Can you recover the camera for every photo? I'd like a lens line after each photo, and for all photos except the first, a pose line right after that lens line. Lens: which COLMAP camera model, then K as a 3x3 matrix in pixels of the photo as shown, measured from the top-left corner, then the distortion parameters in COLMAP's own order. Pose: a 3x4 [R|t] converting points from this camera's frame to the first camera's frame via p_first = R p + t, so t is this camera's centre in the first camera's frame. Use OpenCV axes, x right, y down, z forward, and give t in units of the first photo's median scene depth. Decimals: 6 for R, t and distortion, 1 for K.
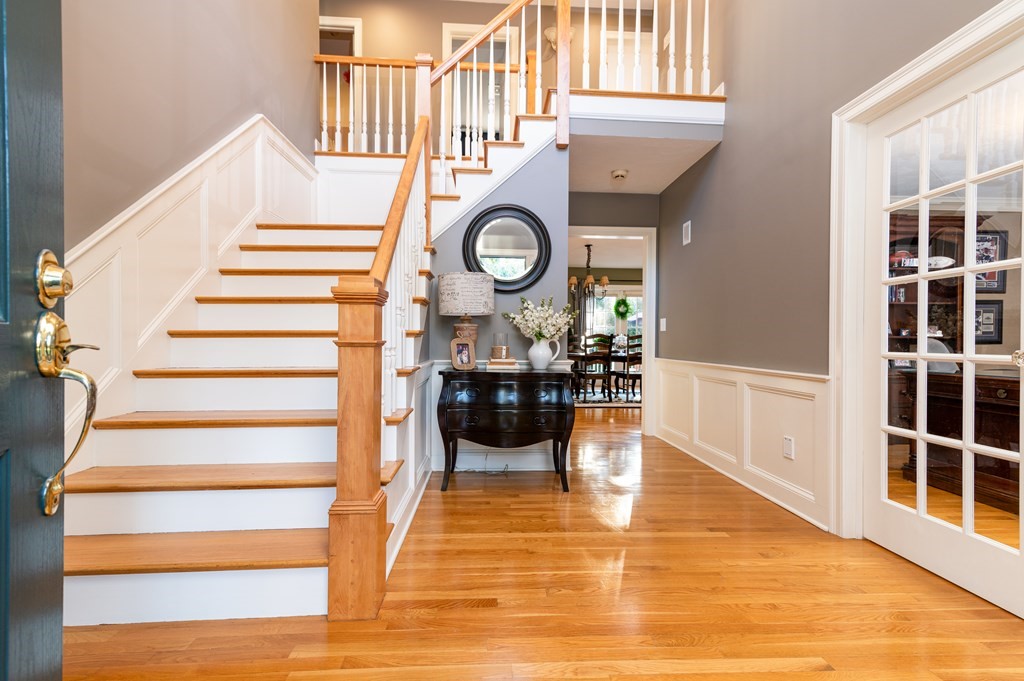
lens RADIAL K [[470.3, 0, 511.9], [0, 470.3, 342.7], [0, 0, 1]] dist [0.019314, -0.000475]
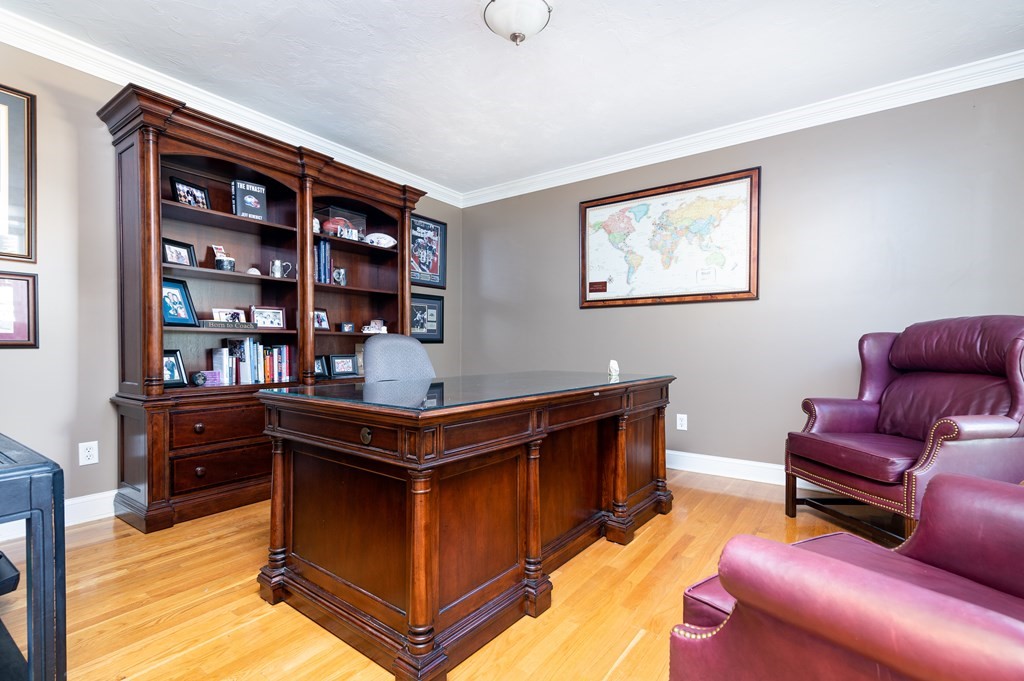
lens RADIAL K [[470.3, 0, 517.2], [0, 470.3, 345.1], [0, 0, 1]] dist [0.019314, -0.000475]
pose [[0.636330, -0.000673, 0.771417, 0.405898], [-0.000322, 0.999999, 0.001138, 0.005406], [-0.771417, -0.000973, 0.636329, 0.303136]]
